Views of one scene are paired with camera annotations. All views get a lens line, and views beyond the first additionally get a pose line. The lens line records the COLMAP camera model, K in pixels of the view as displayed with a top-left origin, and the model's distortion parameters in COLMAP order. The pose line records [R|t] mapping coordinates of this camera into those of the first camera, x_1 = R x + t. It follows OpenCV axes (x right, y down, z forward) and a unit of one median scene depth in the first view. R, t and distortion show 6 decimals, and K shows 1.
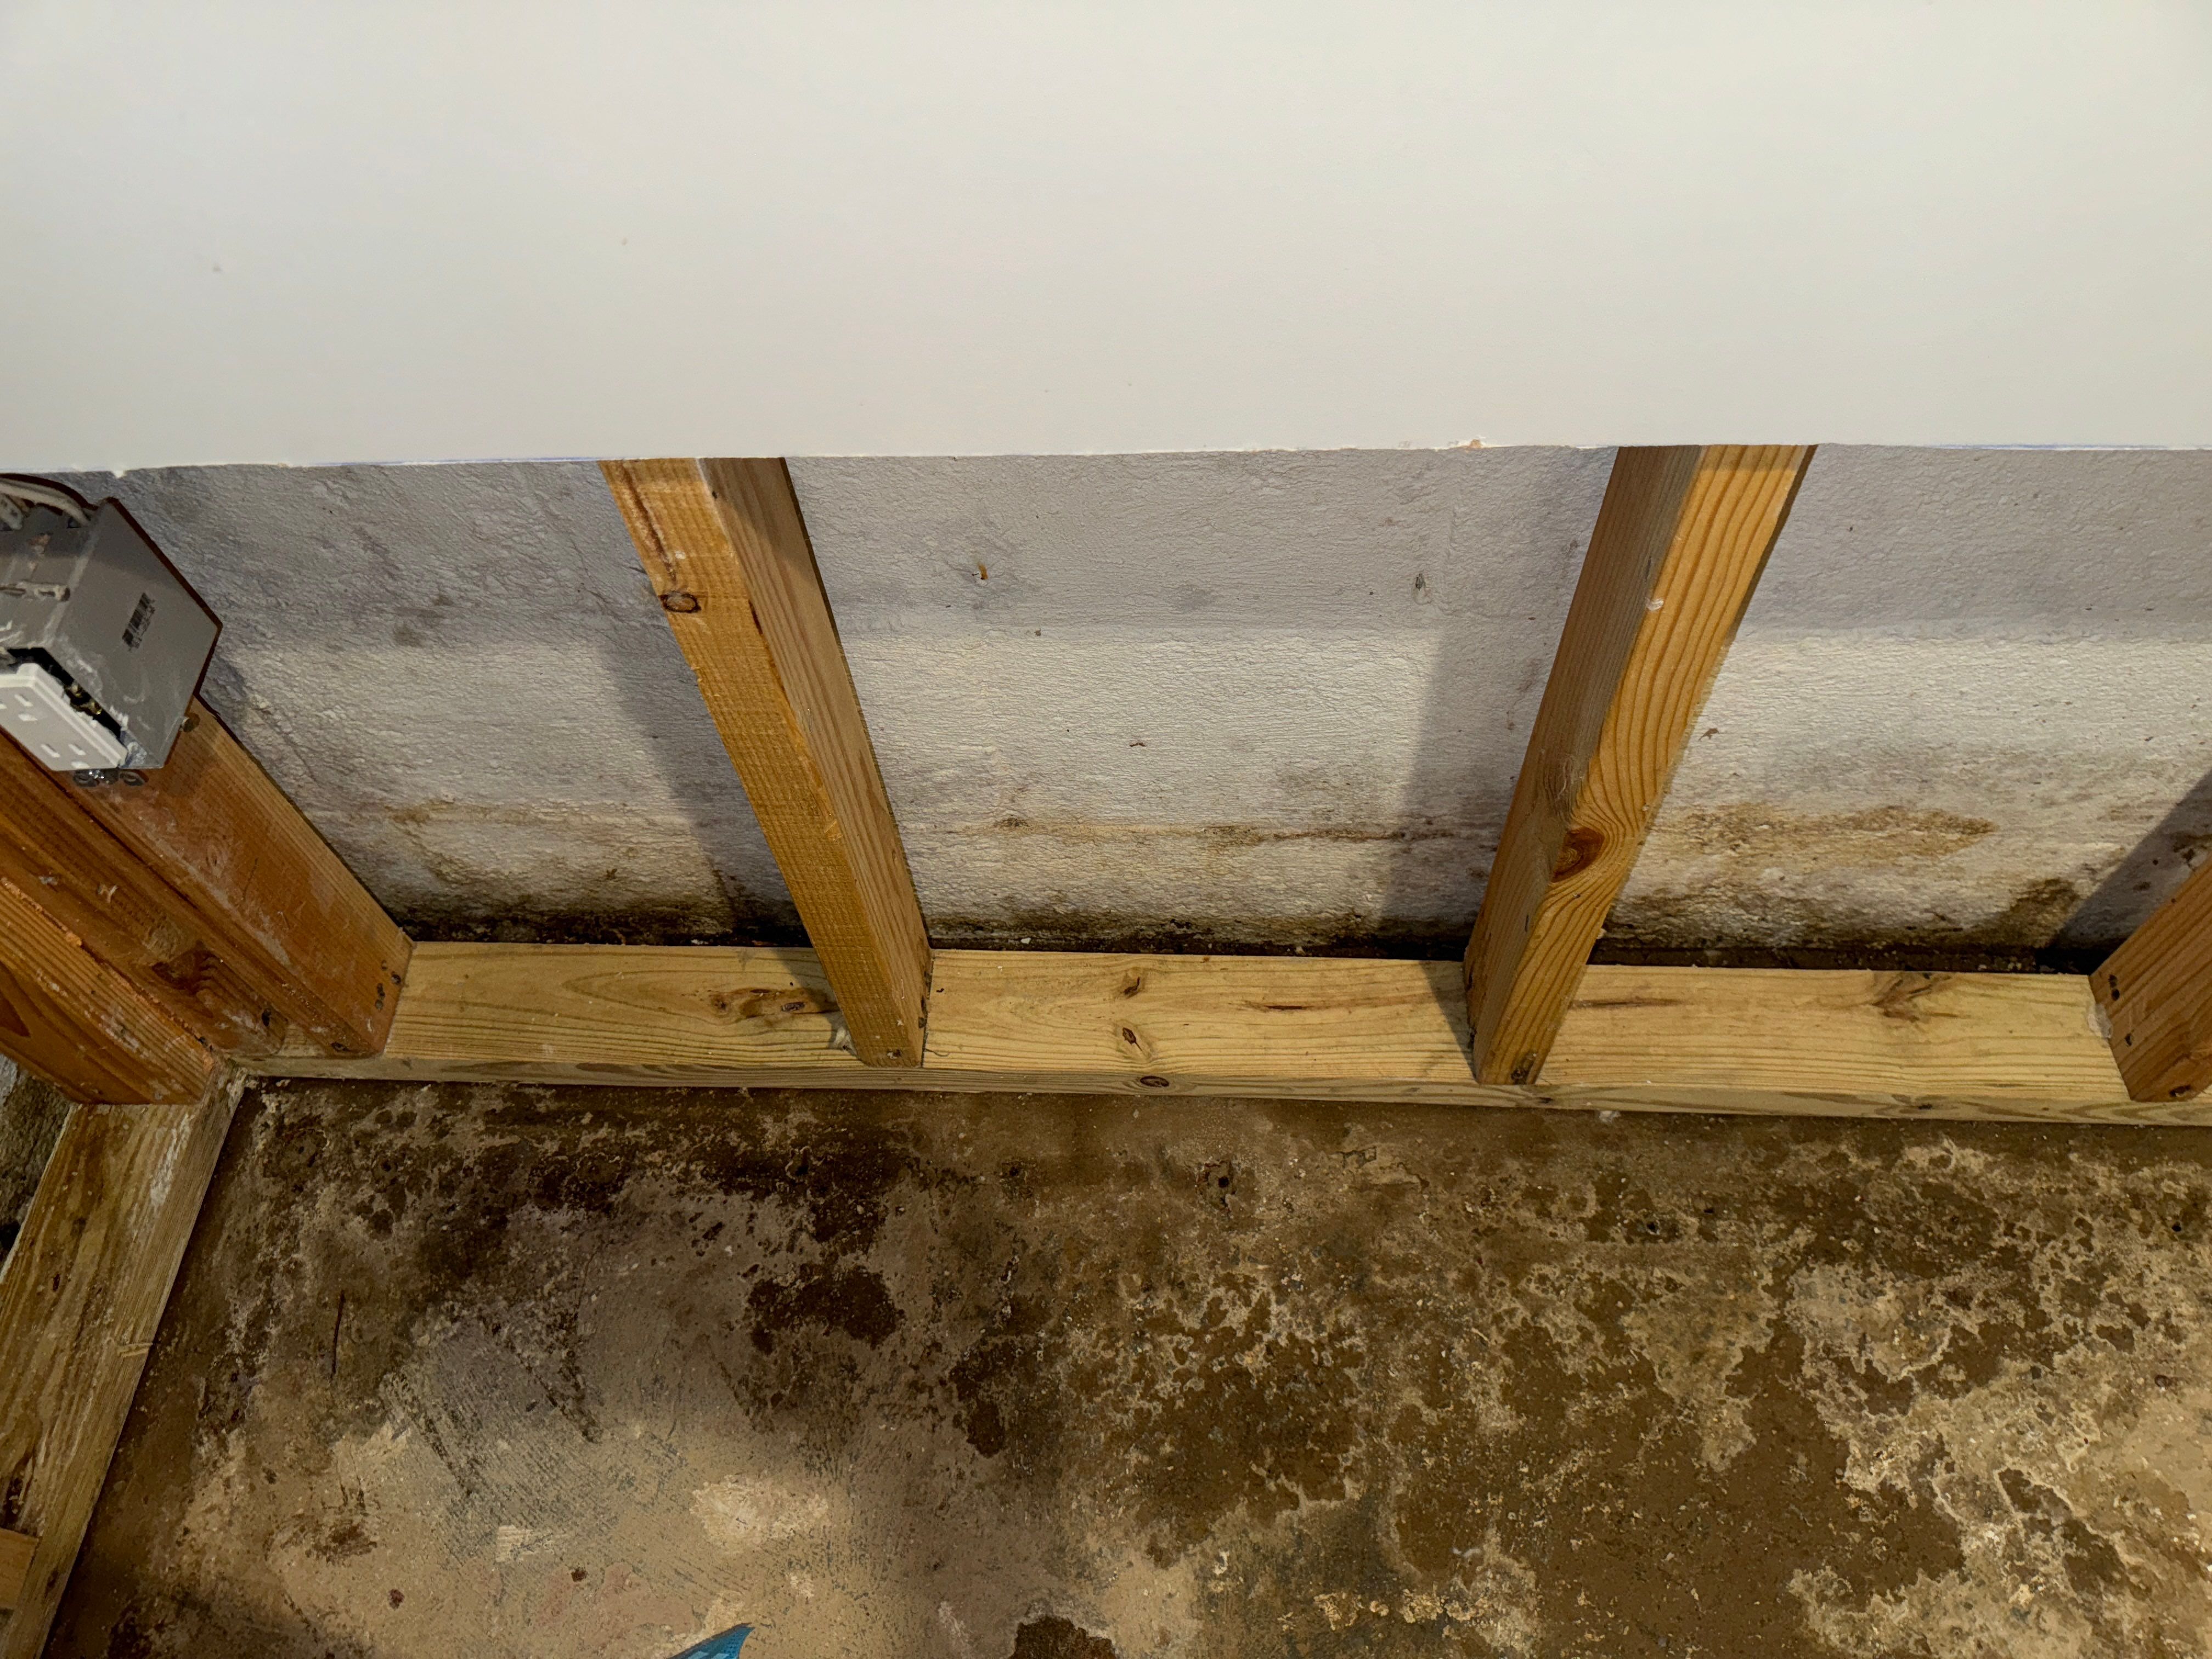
lens RADIAL K [[1557.1, 0, 1116.2], [0, 1557.1, 819.0], [0, 0, 1]] dist [-0.000396, -0.005584]
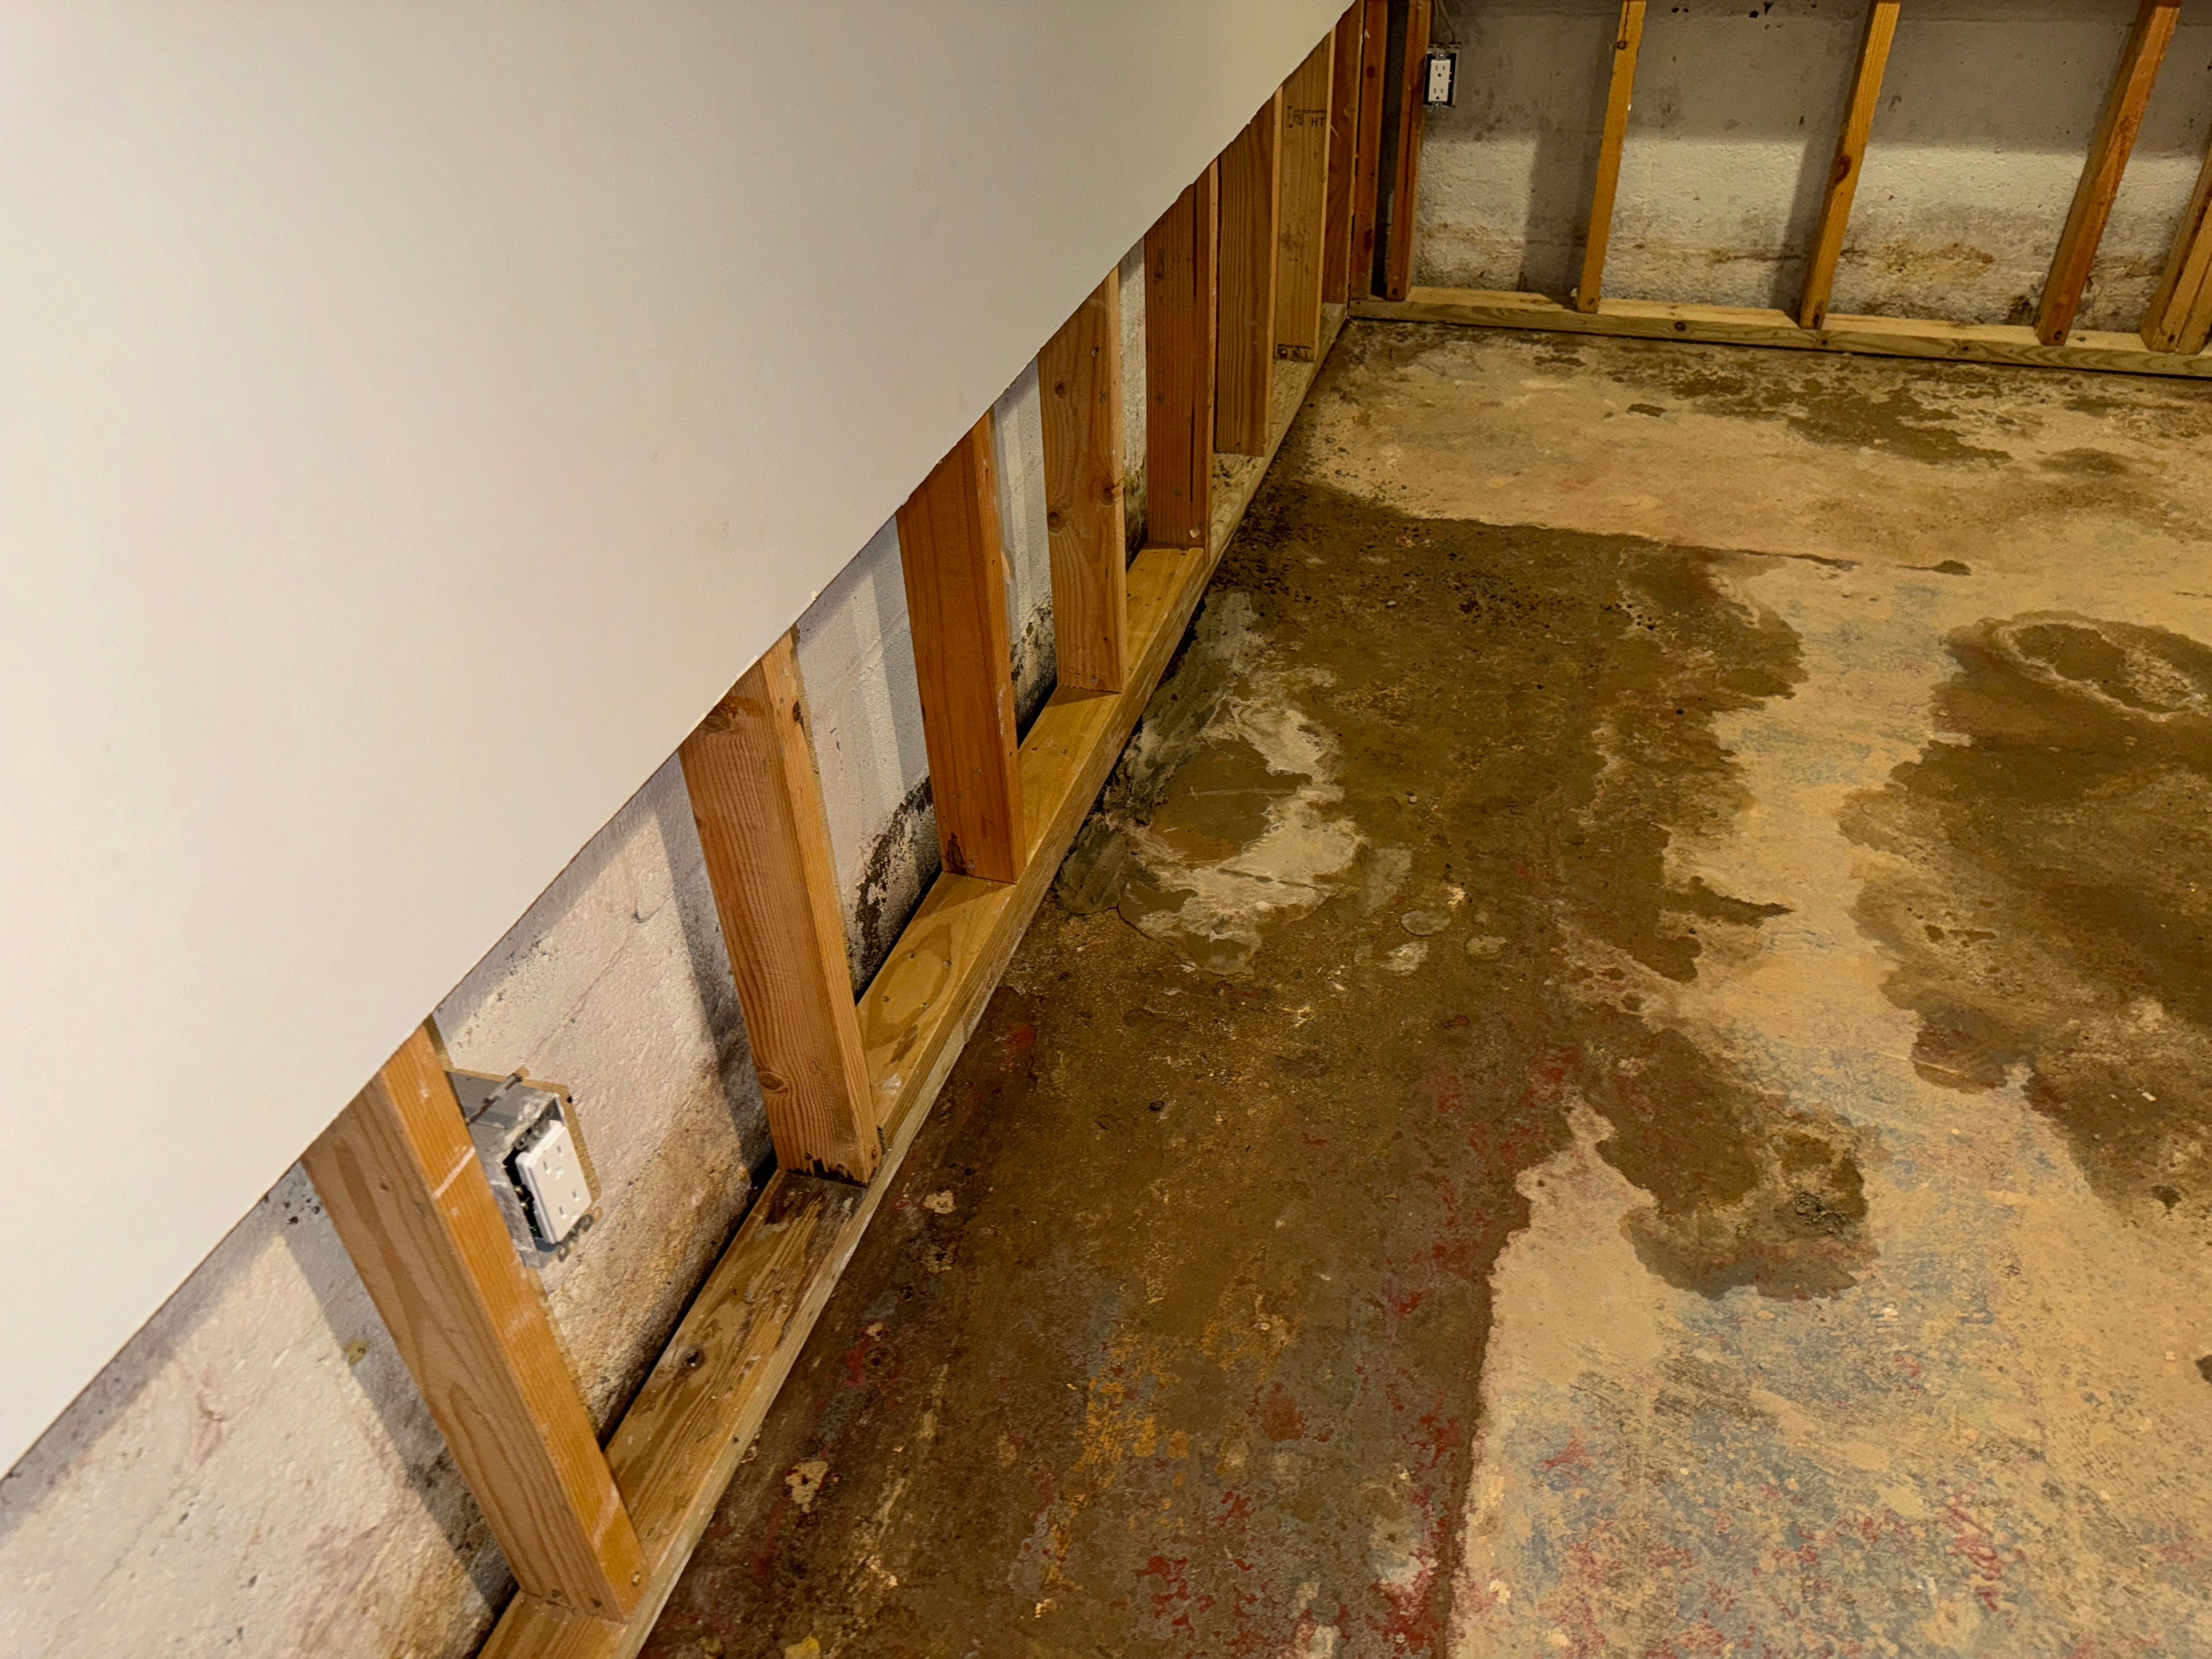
lens RADIAL K [[1557.1, 0, 1106.1], [0, 1557.1, 842.0], [0, 0, 1]] dist [-0.000396, -0.005584]
pose [[0.964795, 0.174105, -0.197122, -0.278967], [-0.228297, 0.926531, -0.299034, 2.256153], [0.130576, 0.333509, 0.933660, -1.571145]]
